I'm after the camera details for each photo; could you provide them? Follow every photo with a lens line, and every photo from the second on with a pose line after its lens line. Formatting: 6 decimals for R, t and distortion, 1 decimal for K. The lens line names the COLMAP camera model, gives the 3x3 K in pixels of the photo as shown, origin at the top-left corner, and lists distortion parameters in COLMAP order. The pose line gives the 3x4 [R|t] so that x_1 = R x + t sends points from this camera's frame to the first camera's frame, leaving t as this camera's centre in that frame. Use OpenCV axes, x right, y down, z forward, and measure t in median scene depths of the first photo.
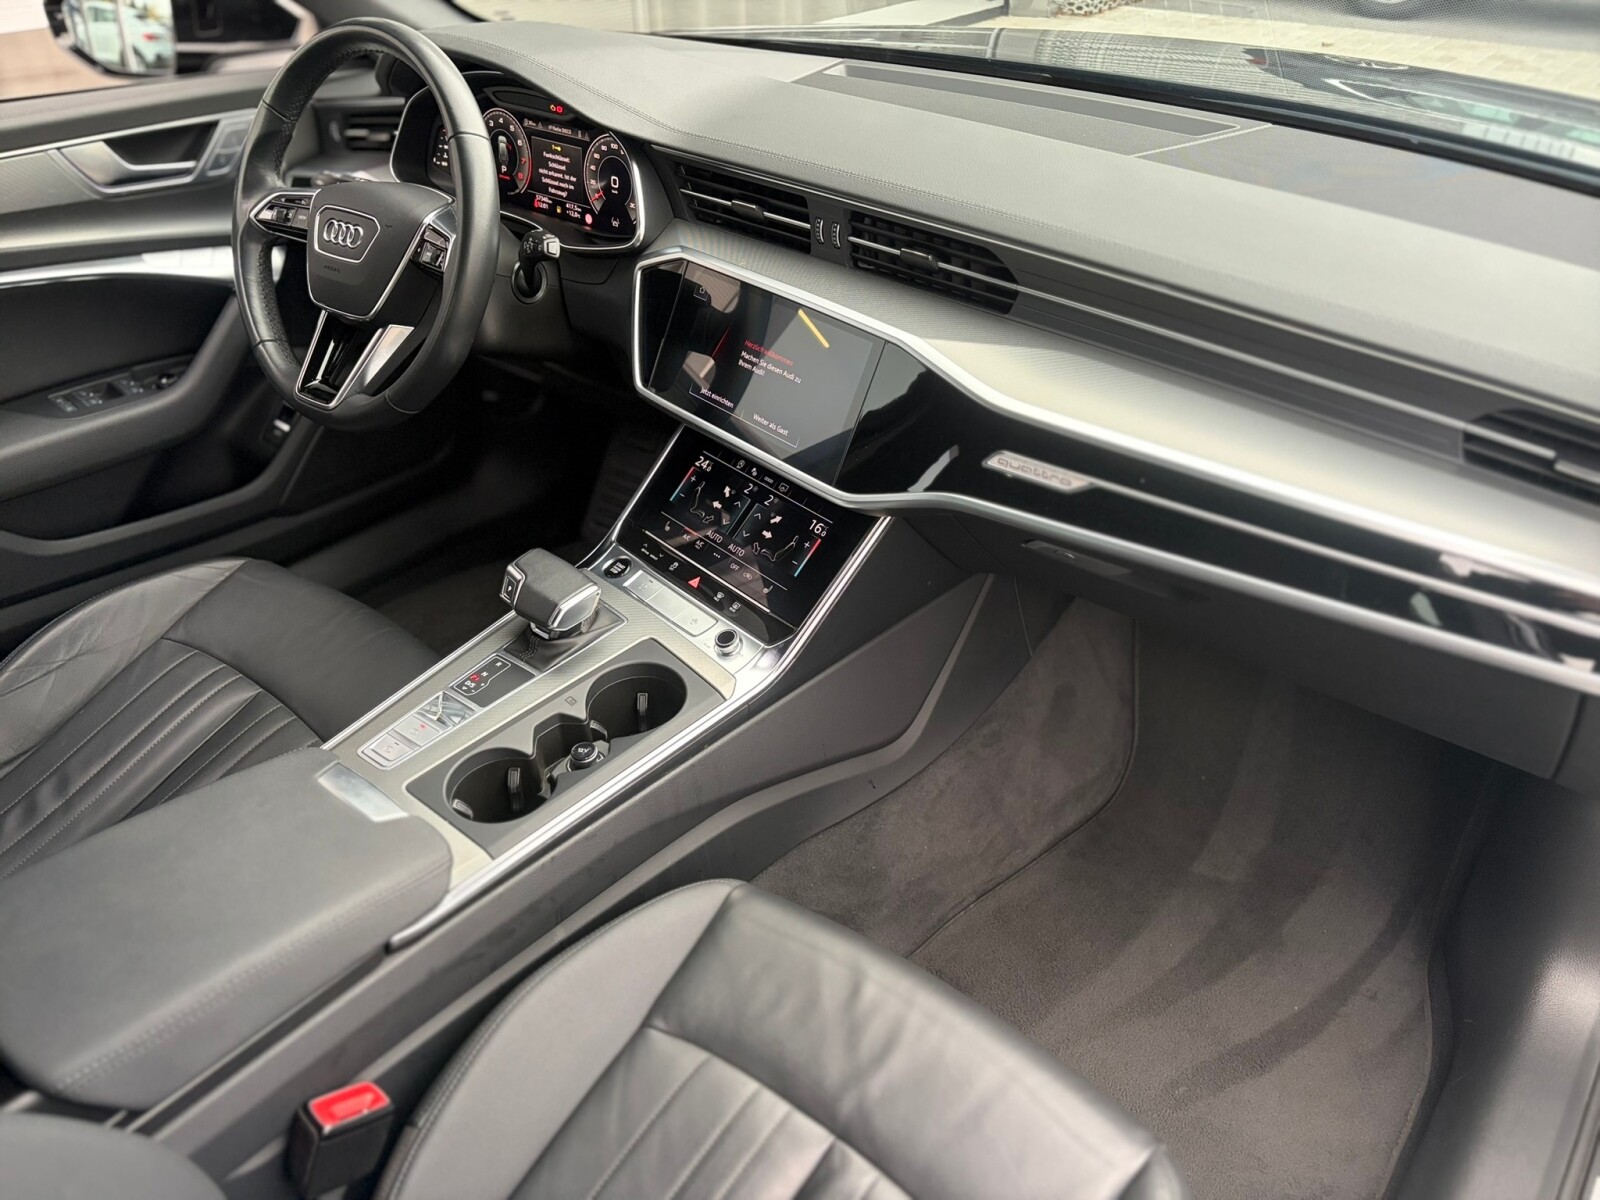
lens RADIAL K [[1234.1, 0, 795.8], [0, 1234.1, 612.8], [0, 0, 1]] dist [-0.007884, -0.001203]
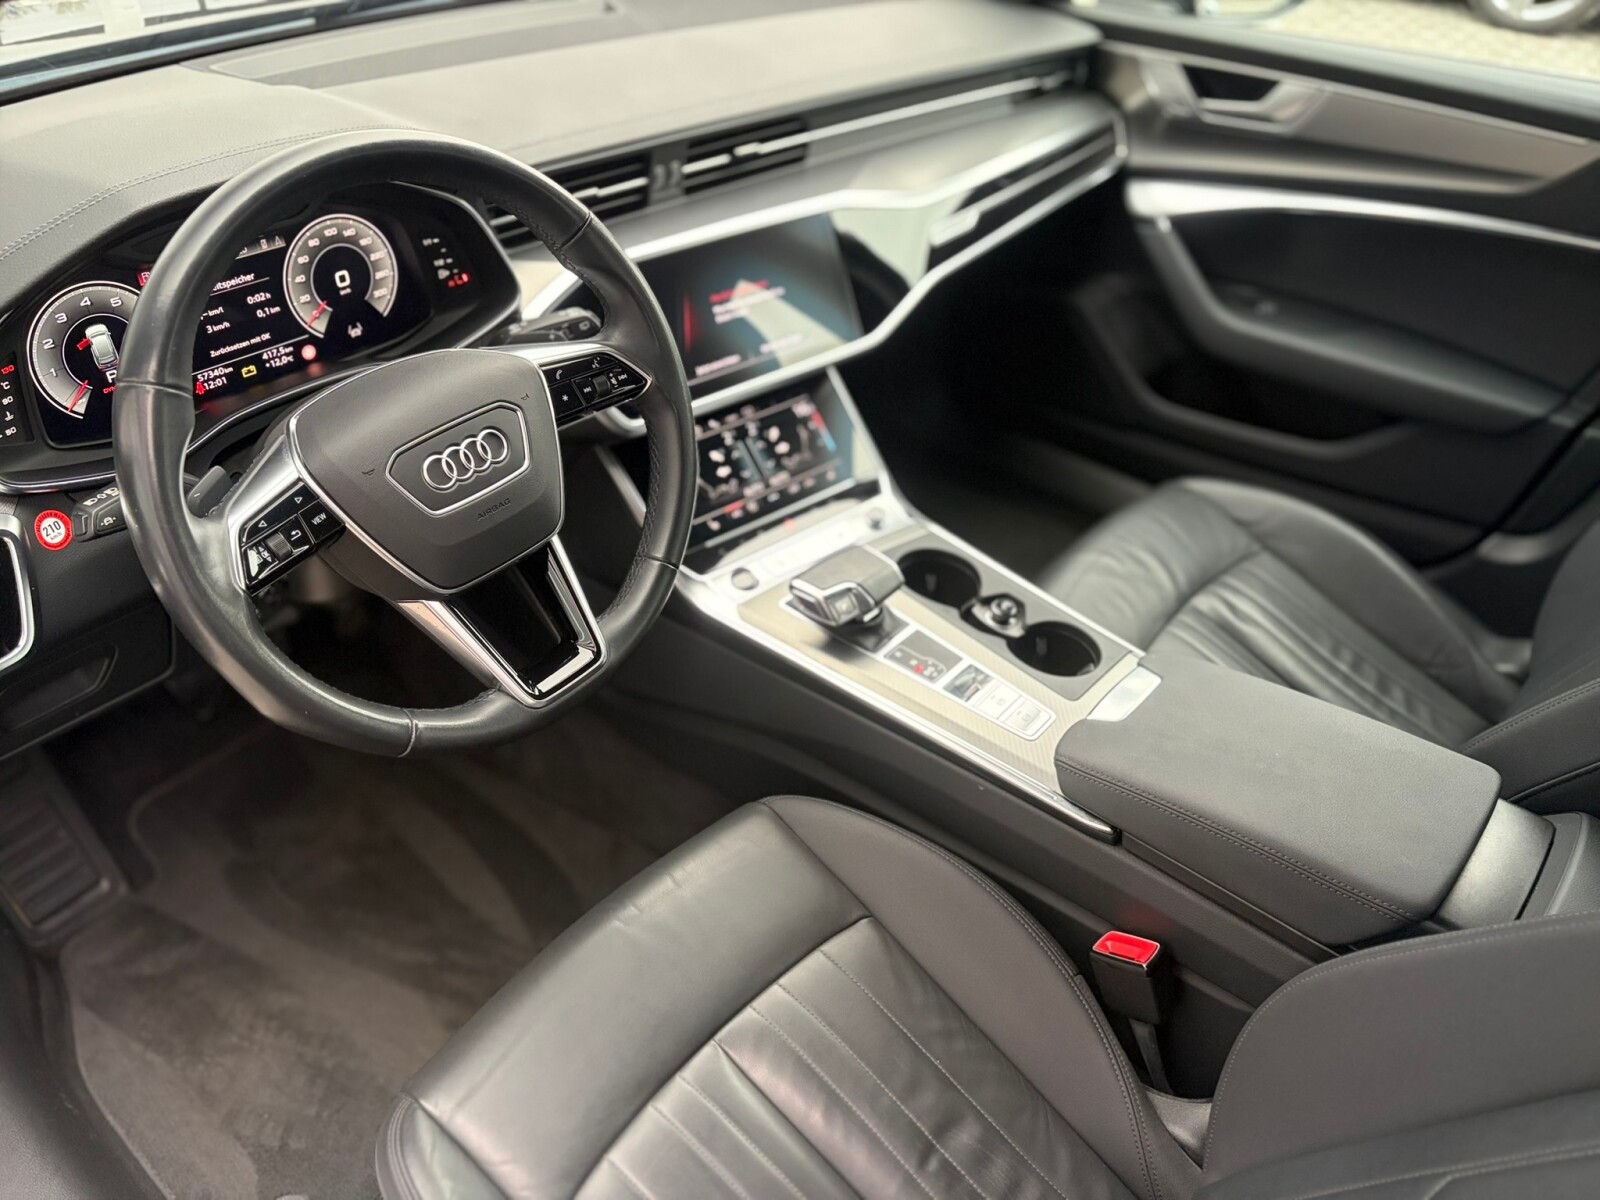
lens RADIAL K [[1202.2, 0, 800.0], [0, 1202.2, 600.0], [0, 0, 1]] dist [0.102486, -0.139010]
pose [[0.011276, -0.608162, 0.793733, -0.846776], [0.529501, 0.676989, 0.511190, -0.453220], [-0.848234, 0.414518, 0.329656, 0.618238]]
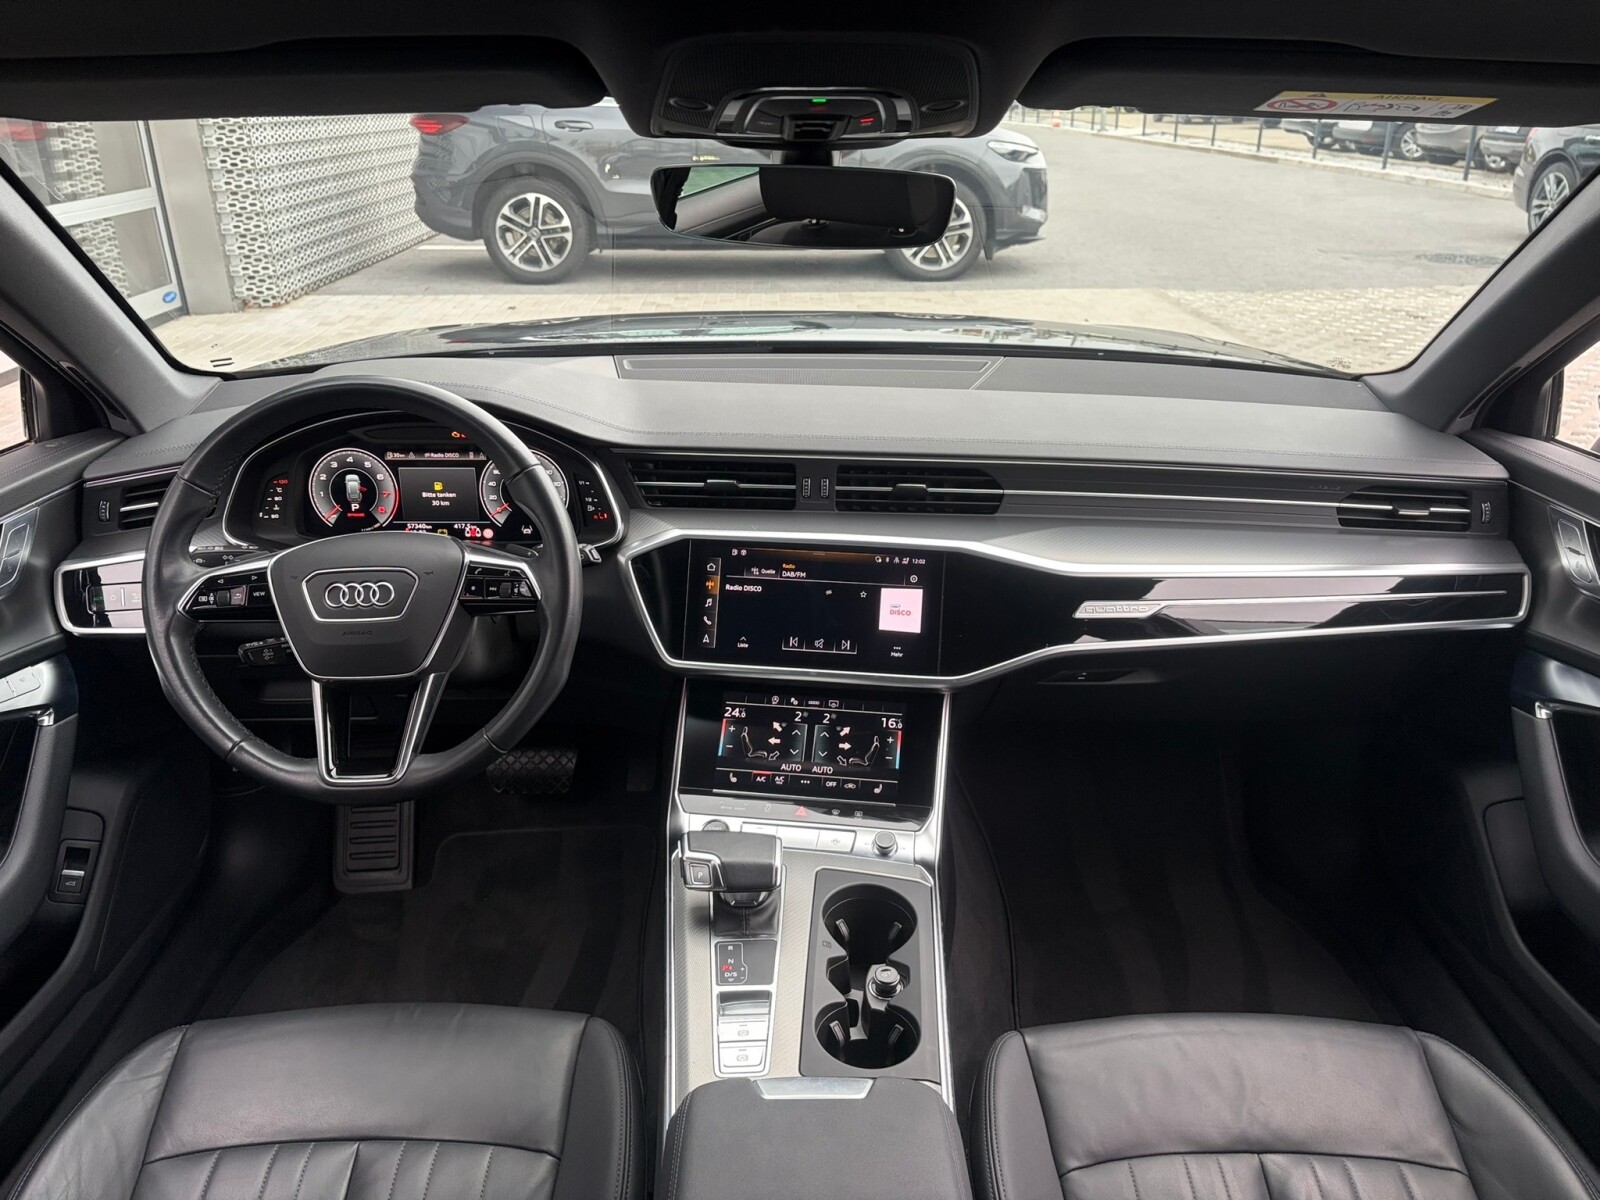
lens RADIAL K [[1202.2, 0, 800.0], [0, 1202.2, 600.0], [0, 0, 1]] dist [0.102486, -0.139010]
pose [[0.762909, -0.248267, 0.596936, -0.607979], [0.363495, 0.928284, -0.078487, -0.103756], [-0.534641, 0.276862, 0.798440, 0.092354]]
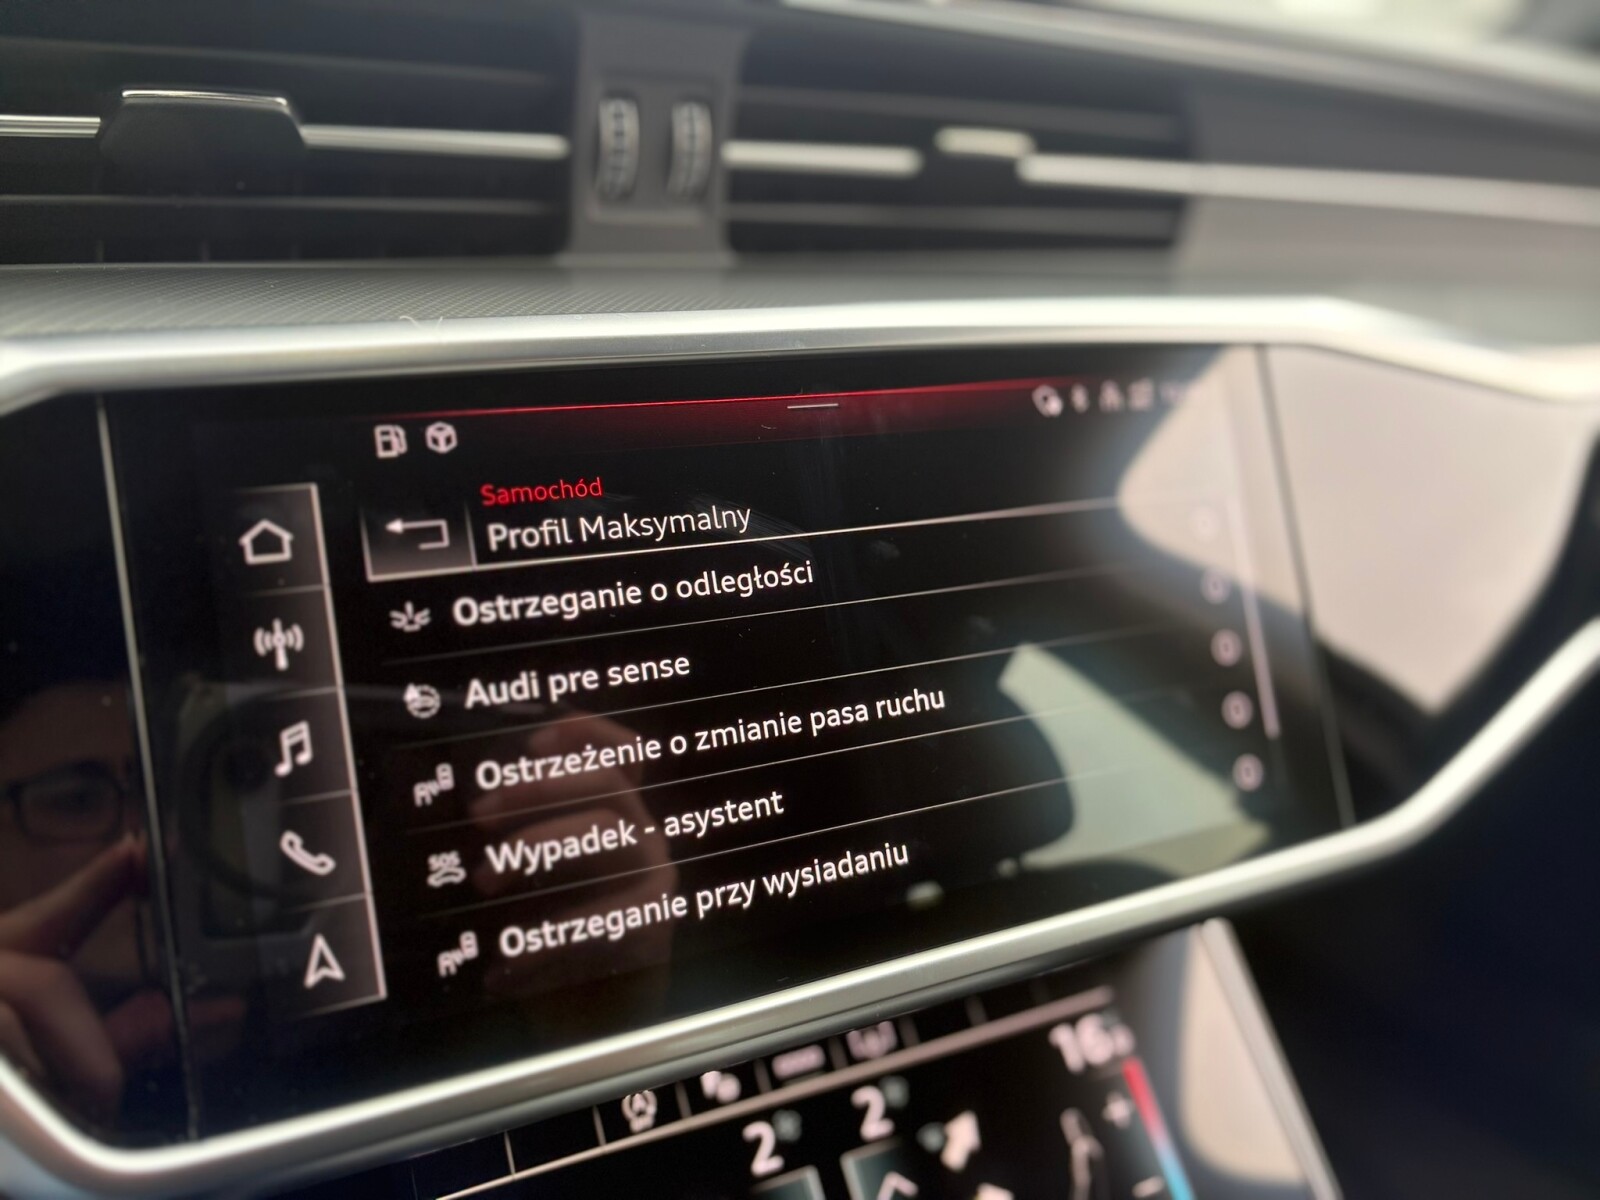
lens RADIAL K [[1234.1, 0, 795.8], [0, 1234.1, 612.8], [0, 0, 1]] dist [-0.007884, -0.001203]
pose [[0.279817, -0.334532, 0.899884, -0.210267], [0.505650, 0.848136, 0.158063, -0.213038], [-0.816101, 0.410797, 0.406479, 0.777493]]
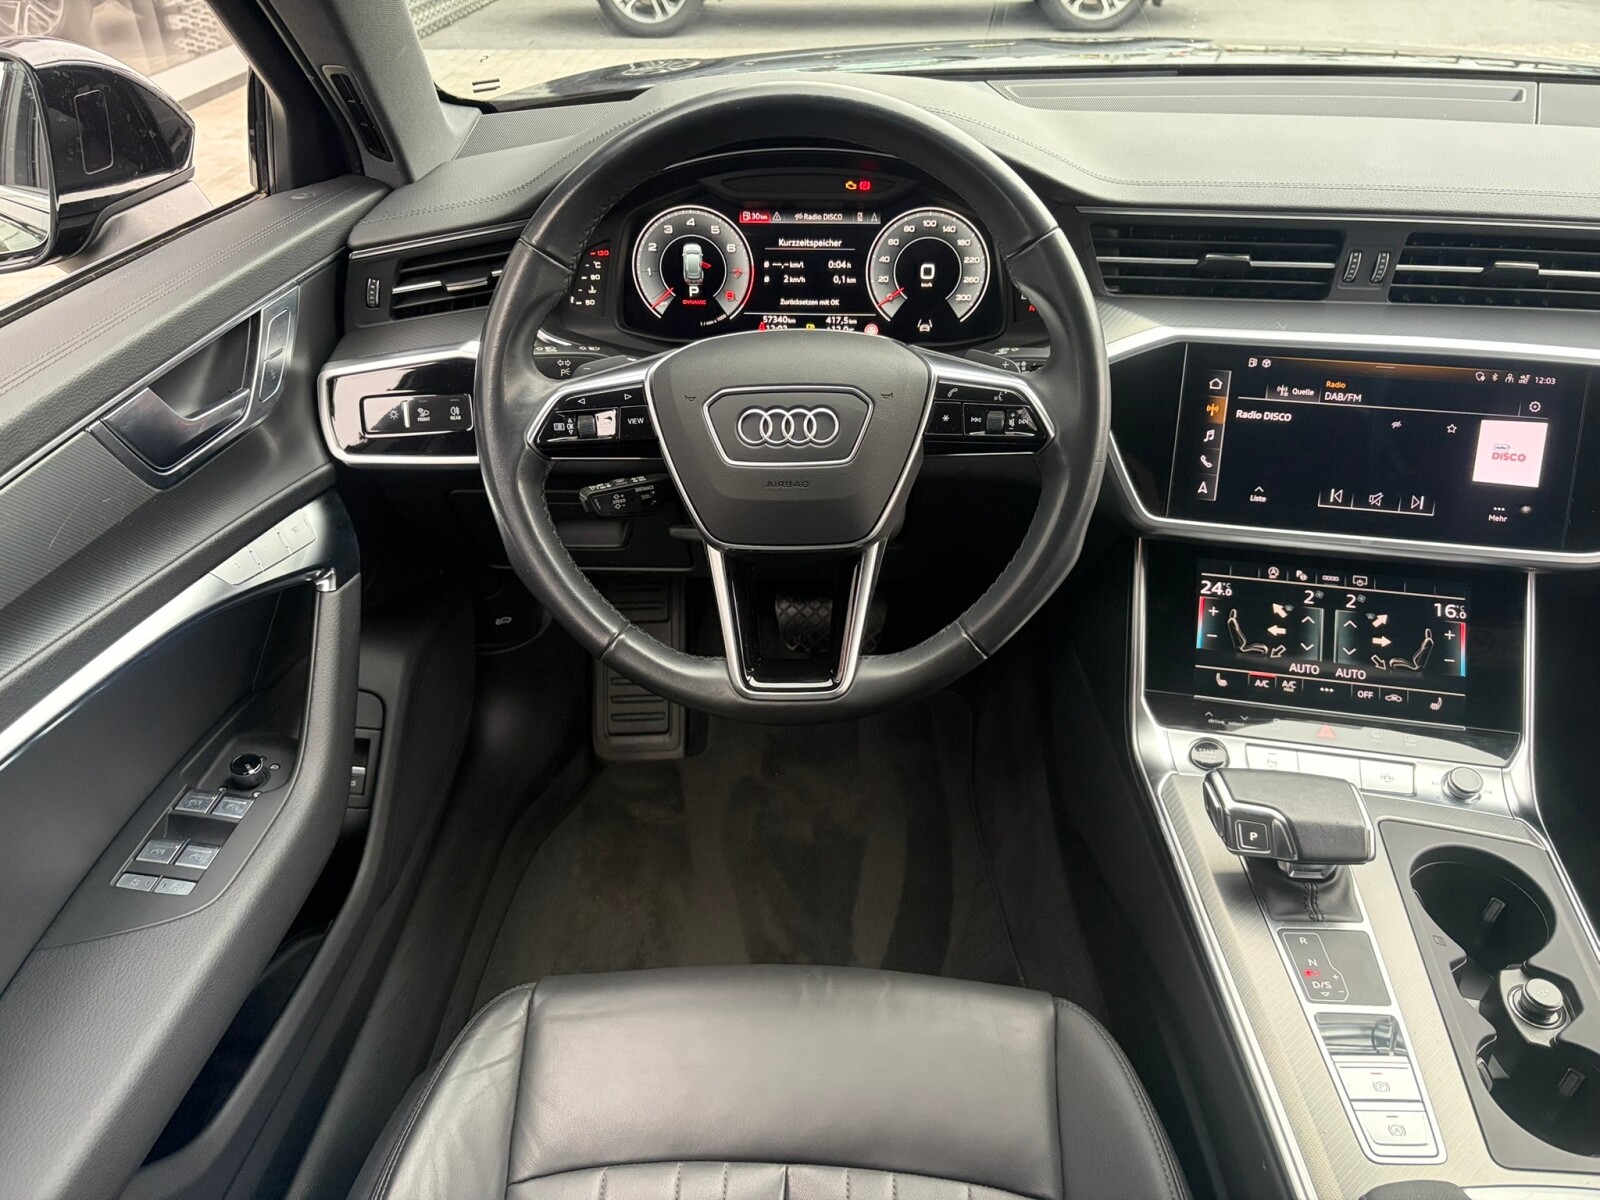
lens RADIAL K [[1218.5, 0, 803.5], [0, 1218.5, 611.5], [0, 0, 1]] dist [0.007565, 0.011814]
pose [[0.802050, -0.329136, 0.498383, -0.643011], [0.343036, 0.936950, 0.066720, -0.236944], [-0.488920, 0.117451, 0.864386, 0.438677]]
